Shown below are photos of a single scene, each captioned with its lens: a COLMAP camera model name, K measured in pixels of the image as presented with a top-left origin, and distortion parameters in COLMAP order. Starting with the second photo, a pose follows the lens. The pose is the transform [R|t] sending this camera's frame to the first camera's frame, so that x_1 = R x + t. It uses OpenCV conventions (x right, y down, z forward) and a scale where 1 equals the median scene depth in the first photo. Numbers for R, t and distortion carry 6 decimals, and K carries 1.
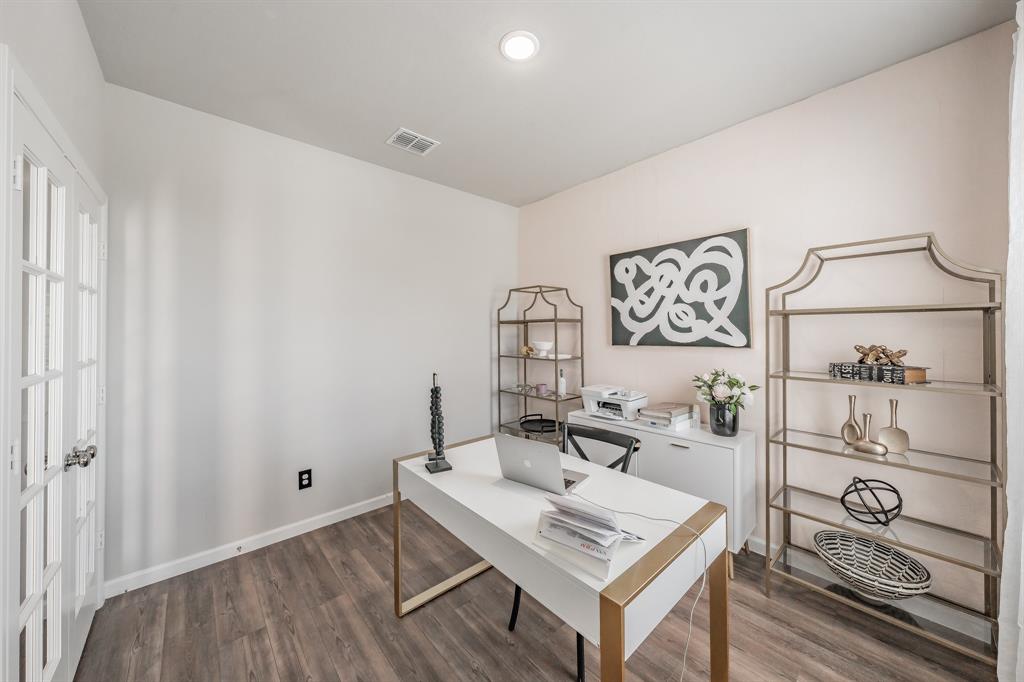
lens RADIAL K [[362.2, 0, 506.5], [0, 362.2, 332.8], [0, 0, 1]] dist [0.000056, 0.000000]
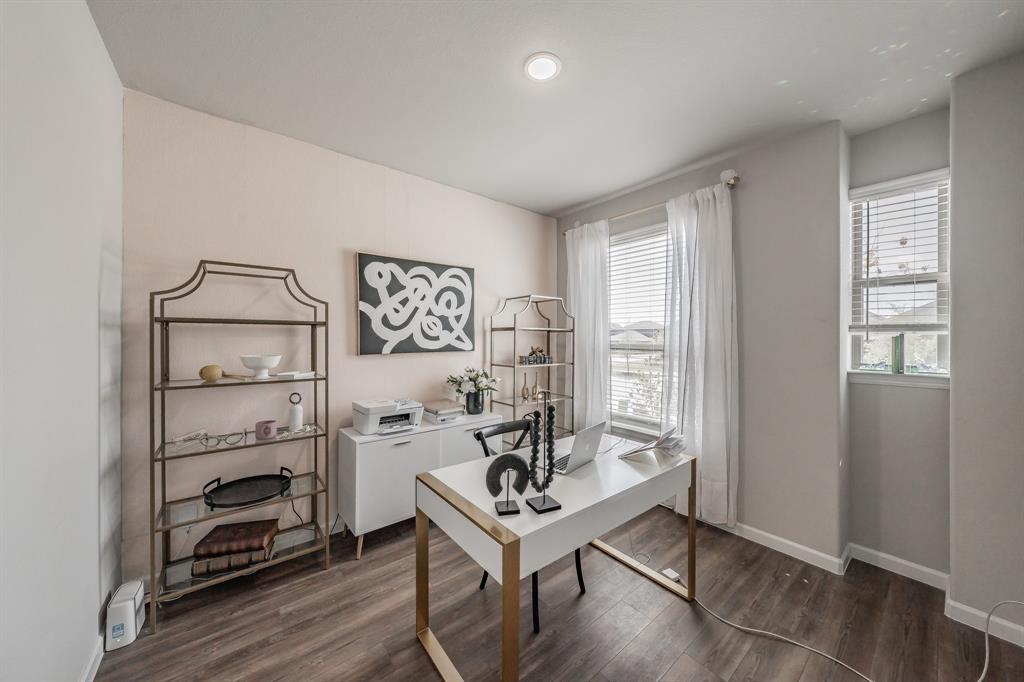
lens RADIAL K [[346.2, 0, 494.9], [0, 346.2, 341.8], [0, 0, 1]] dist [0.000157, -0.000002]
pose [[0.070032, -0.003743, 0.997538, -0.582796], [0.002035, 0.999991, 0.003609, -0.000135], [-0.997543, 0.001777, 0.070039, 0.674645]]
